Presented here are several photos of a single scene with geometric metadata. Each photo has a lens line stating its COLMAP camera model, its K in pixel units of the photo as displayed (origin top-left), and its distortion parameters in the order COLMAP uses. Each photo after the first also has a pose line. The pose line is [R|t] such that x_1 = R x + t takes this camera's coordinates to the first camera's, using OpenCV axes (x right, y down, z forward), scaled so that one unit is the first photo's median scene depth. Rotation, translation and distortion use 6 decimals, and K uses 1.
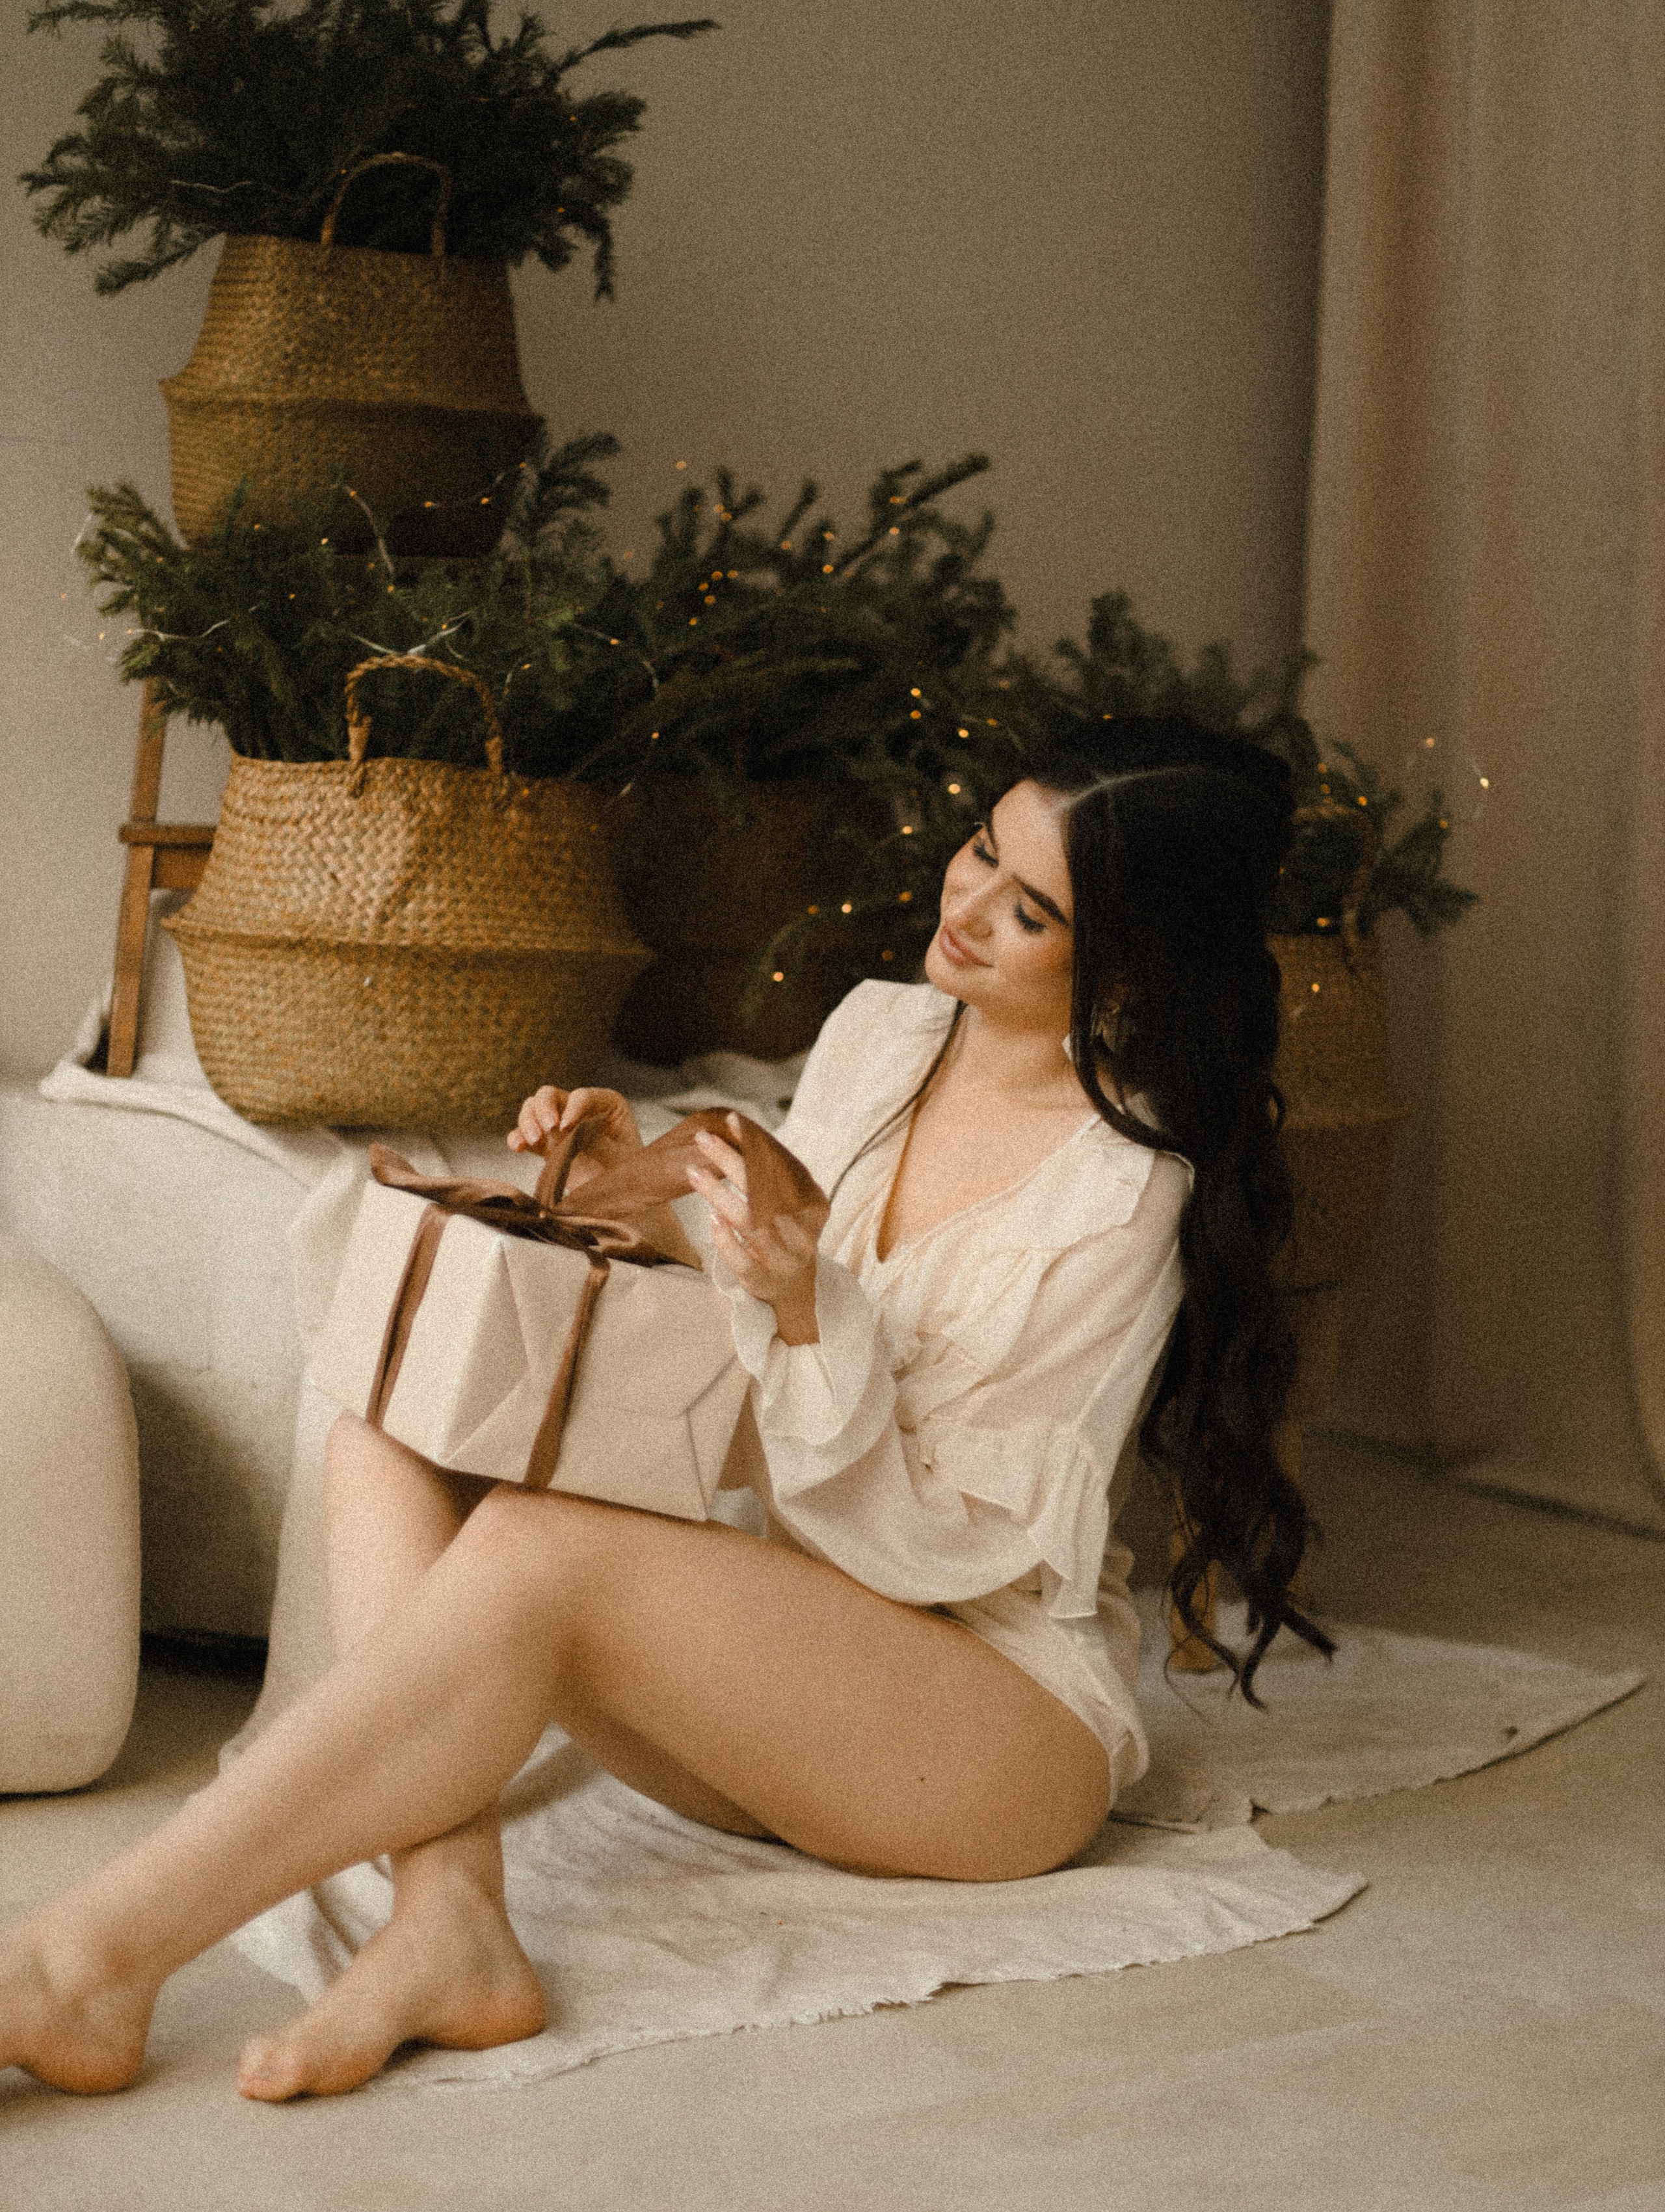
lens RADIAL K [[3620.7, 0, 846.9], [0, 3620.7, 1114.0], [0, 0, 1]] dist [-0.138899, 0.000000]
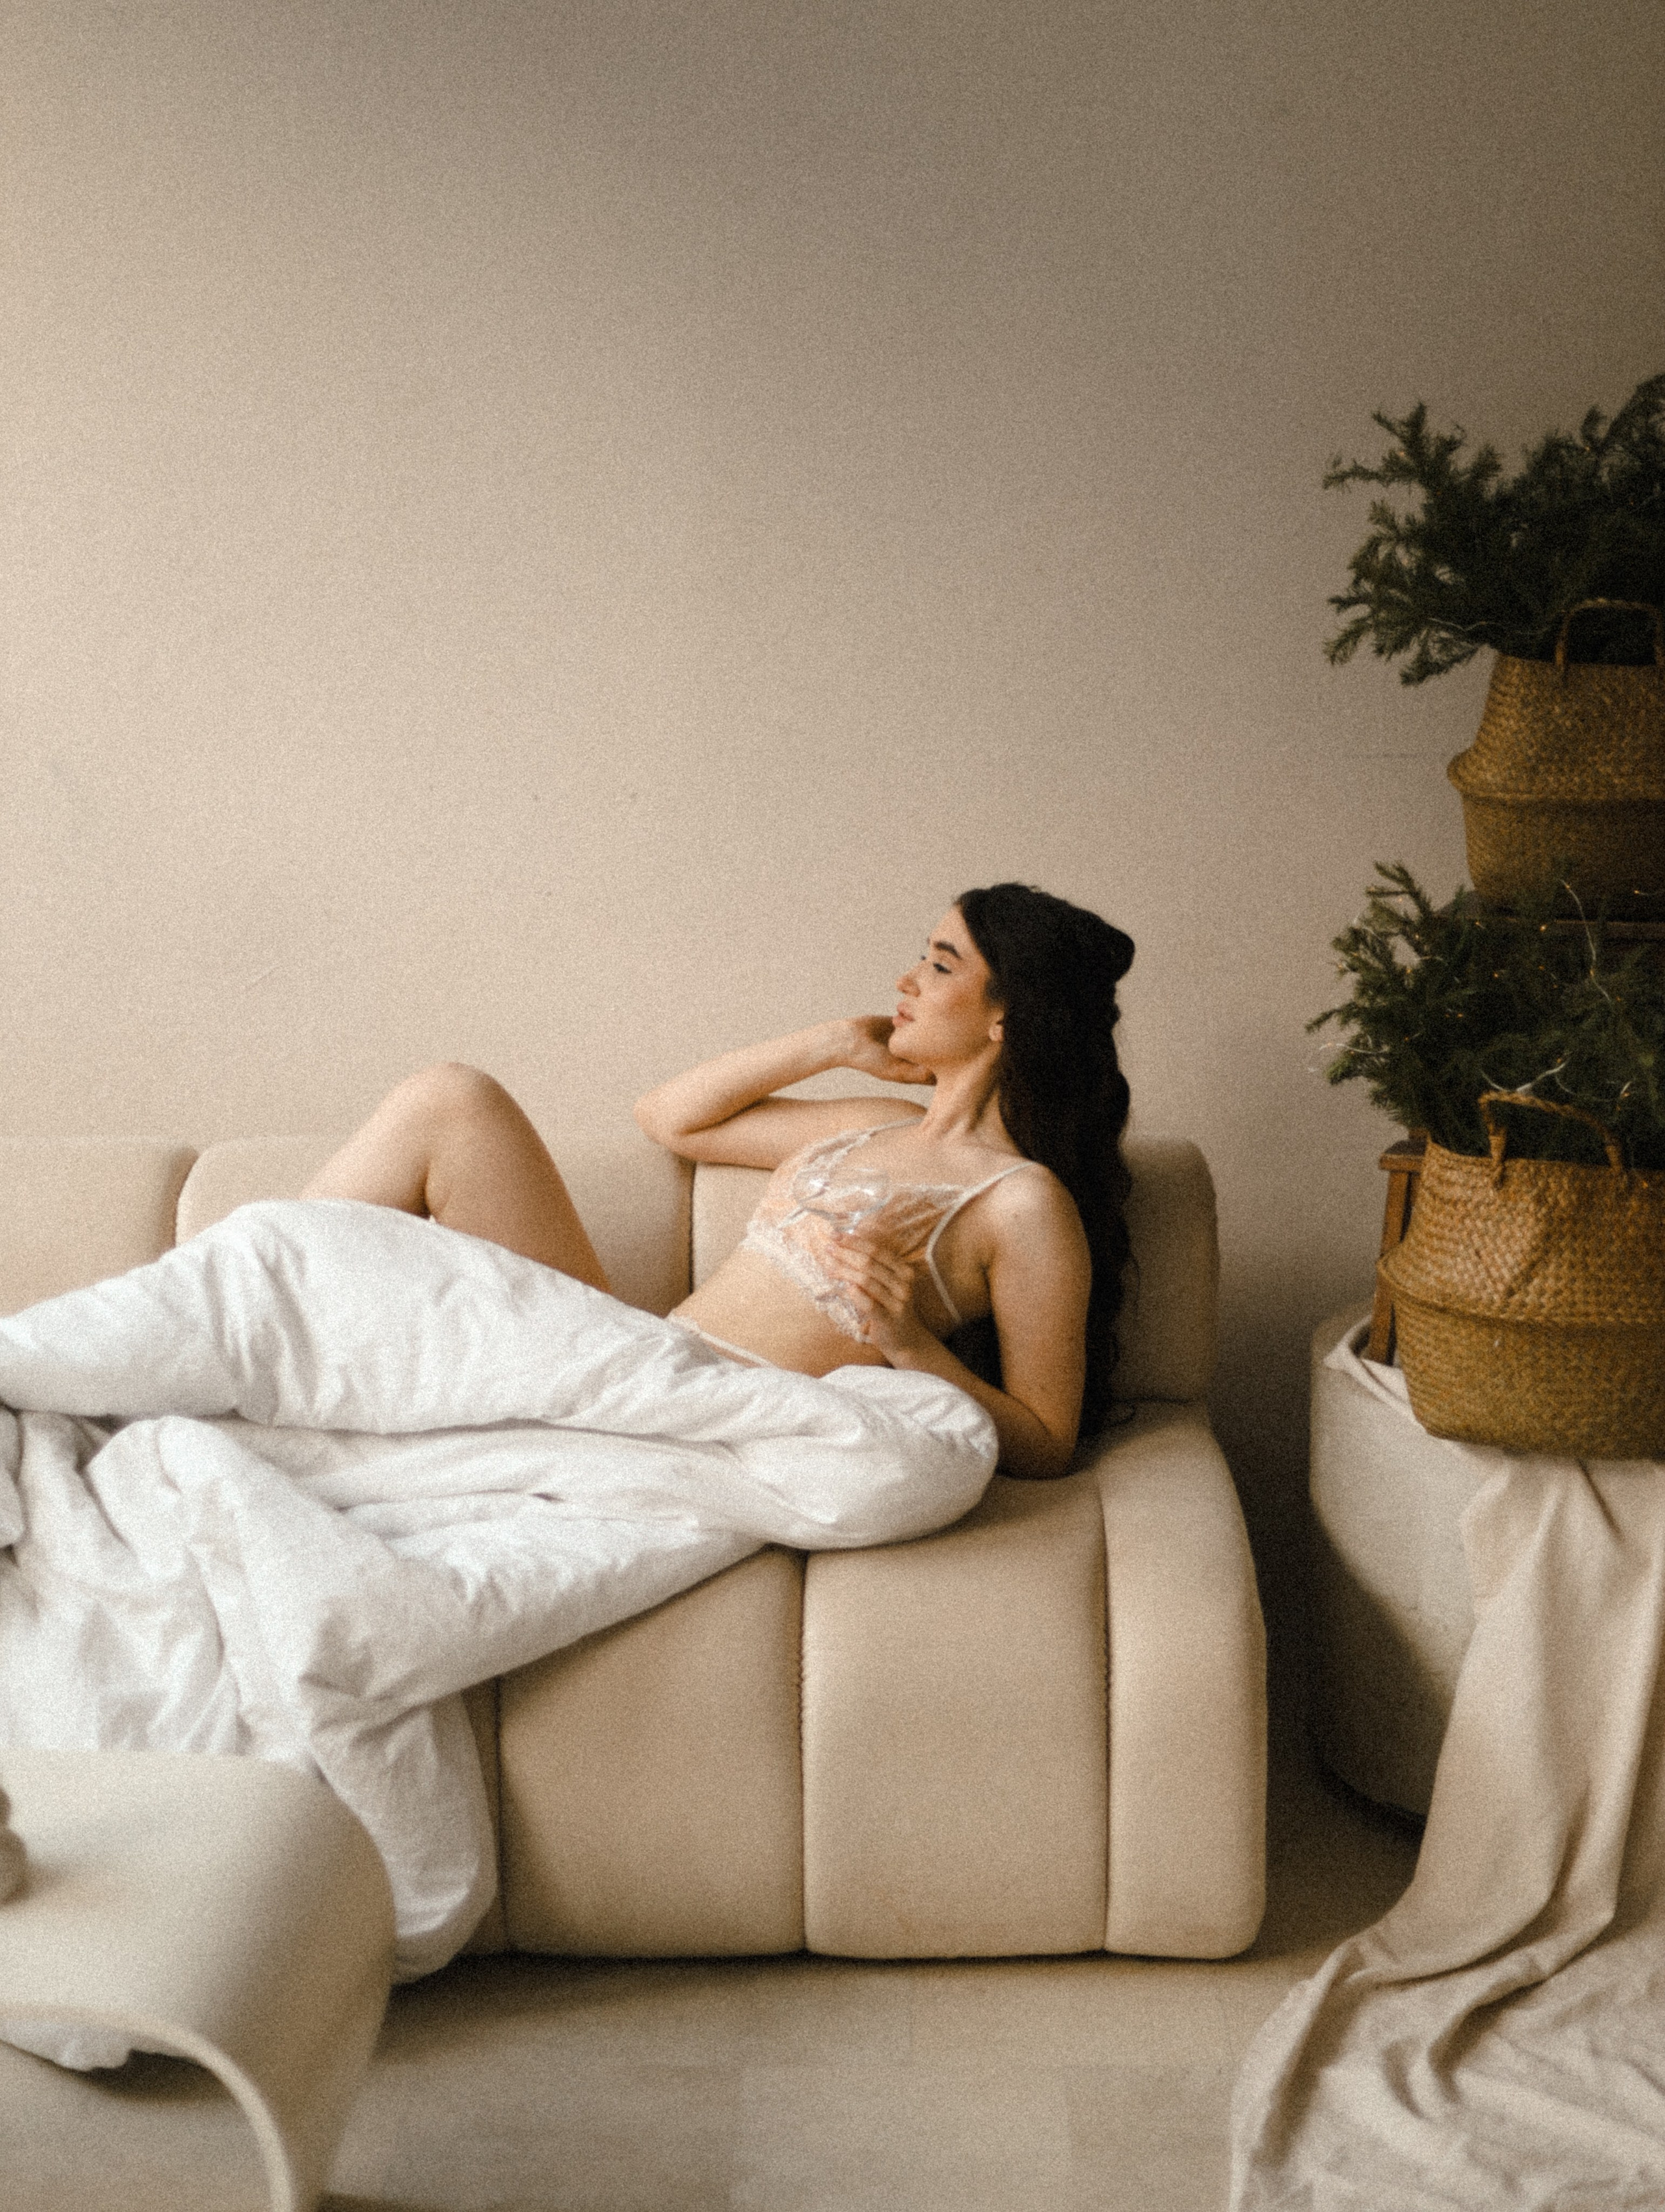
lens RADIAL K [[3620.7, 0, 835.1], [0, 3620.7, 1091.5], [0, 0, 1]] dist [-0.138899, 0.000000]
pose [[0.834206, 0.054254, -0.548778, 0.339979], [-0.007576, 0.996182, 0.086969, -0.221799], [0.551401, -0.068393, 0.831432, -0.136602]]
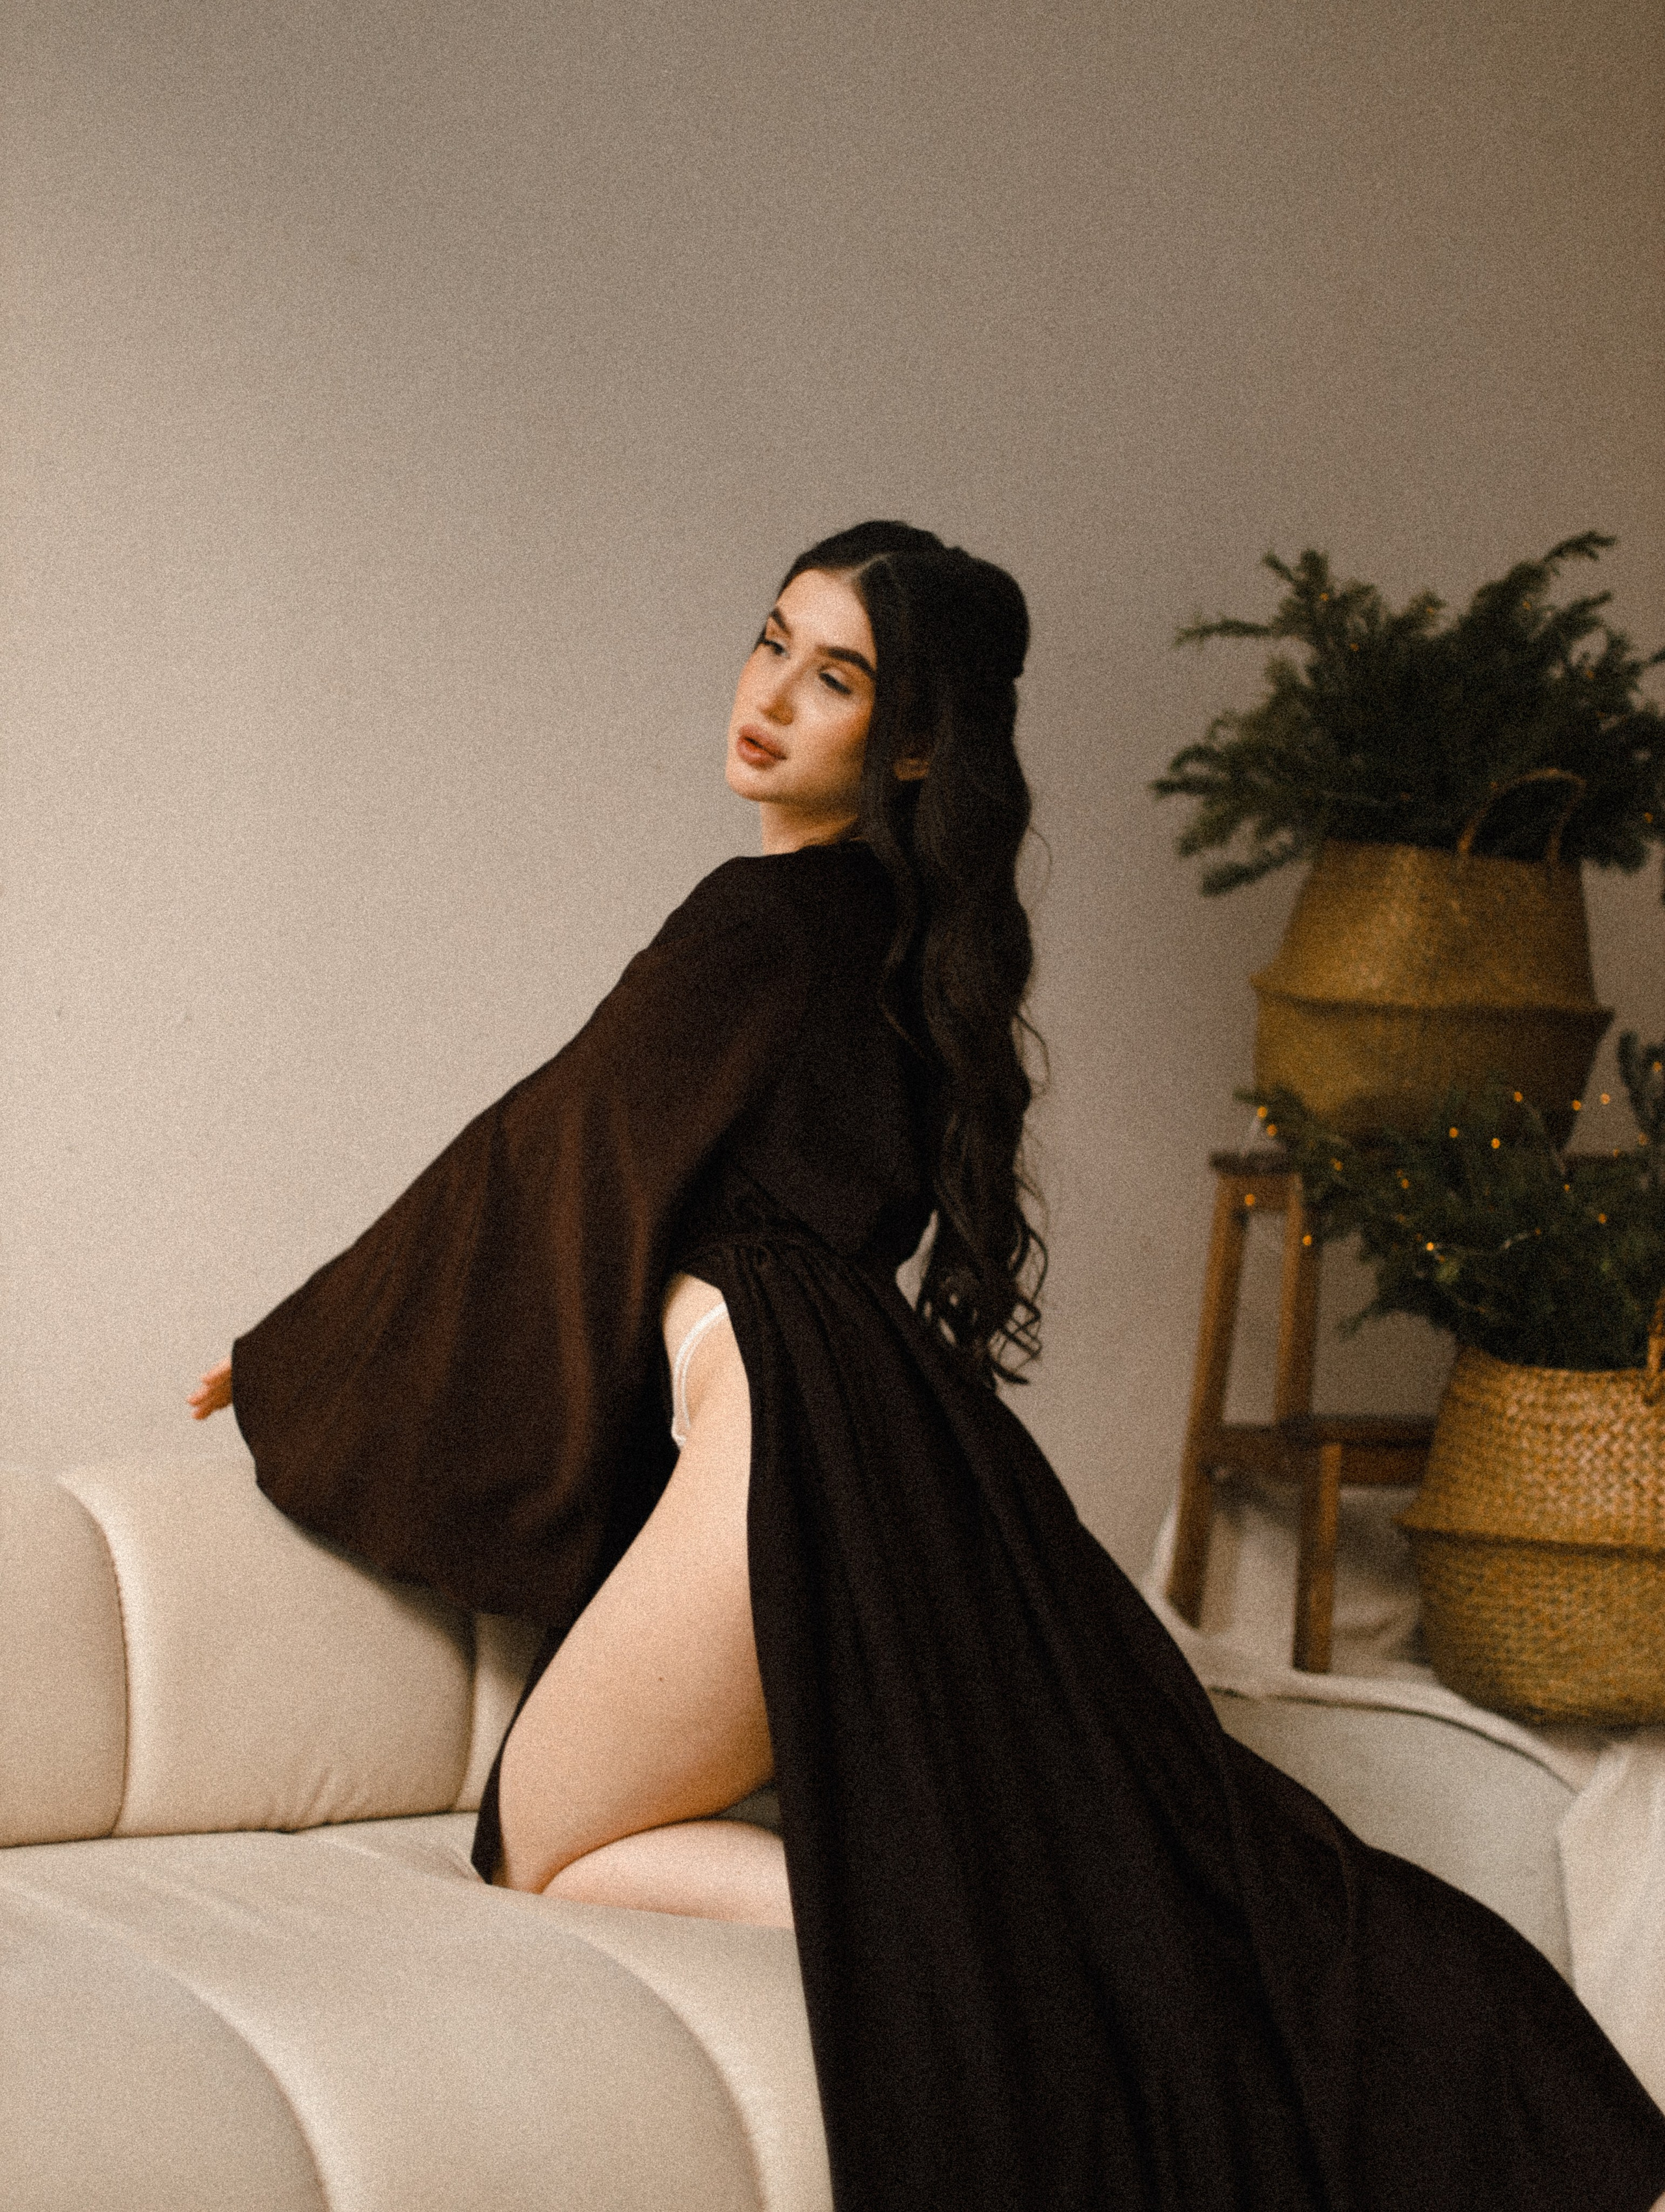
lens RADIAL K [[3620.7, 0, 835.3], [0, 3620.7, 1106.0], [0, 0, 1]] dist [-0.138899, 0.000000]
pose [[0.998767, -0.011916, 0.048189, -0.410940], [0.017685, 0.992481, -0.121116, -0.051543], [-0.046384, 0.121819, 0.991468, -0.017958]]
